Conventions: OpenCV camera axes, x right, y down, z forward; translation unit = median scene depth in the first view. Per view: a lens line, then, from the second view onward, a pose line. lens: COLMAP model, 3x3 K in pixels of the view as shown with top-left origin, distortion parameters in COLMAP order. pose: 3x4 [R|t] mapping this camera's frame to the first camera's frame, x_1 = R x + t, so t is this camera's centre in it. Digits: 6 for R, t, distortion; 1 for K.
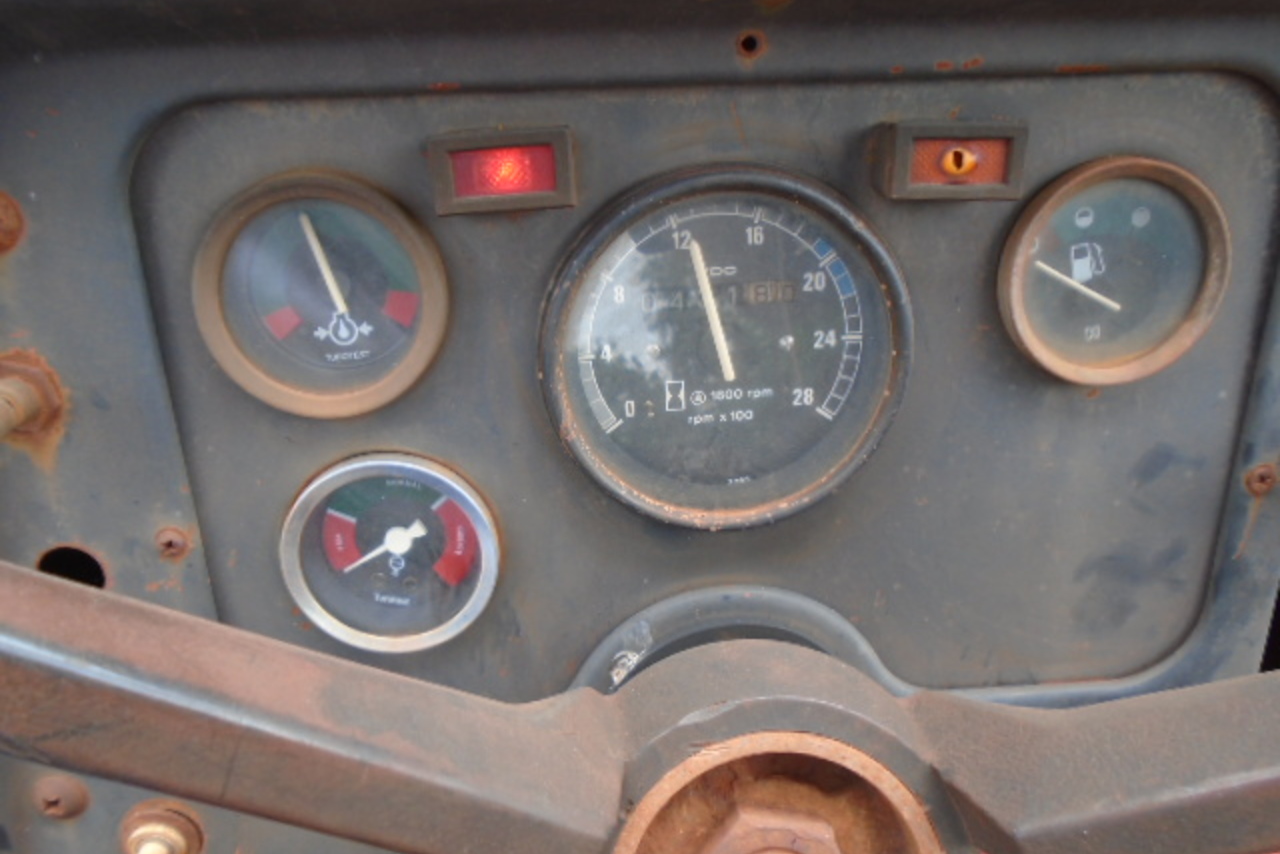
lens RADIAL K [[982.1, 0, 636.9], [0, 982.1, 423.8], [0, 0, 1]] dist [-0.023518, 0.012795]
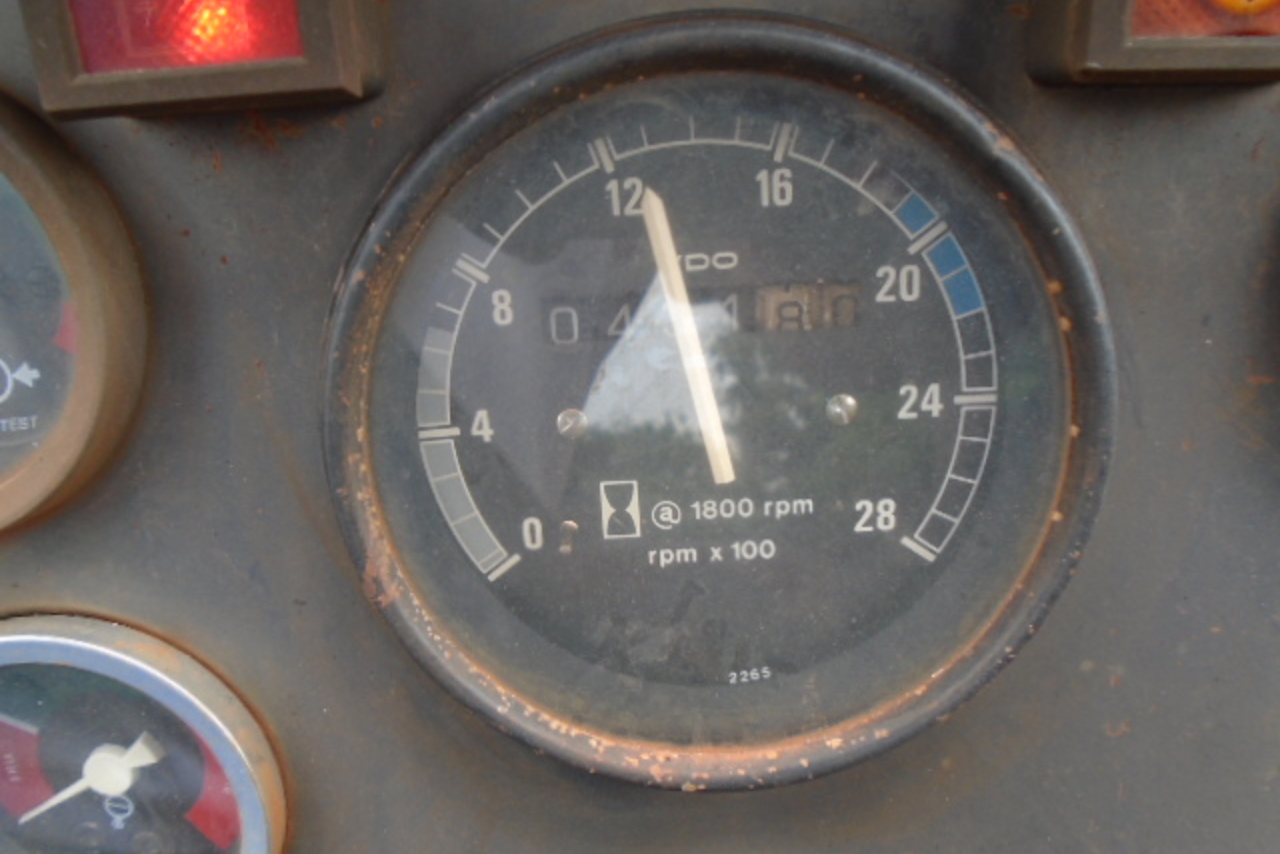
lens RADIAL K [[982.1, 0, 641.9], [0, 982.1, 433.4], [0, 0, 1]] dist [-0.023518, 0.012795]
pose [[0.997658, 0.010691, -0.067560, 0.086490], [-0.015153, 0.997712, -0.065885, -0.036139], [0.066701, 0.066754, 0.995537, 0.507334]]
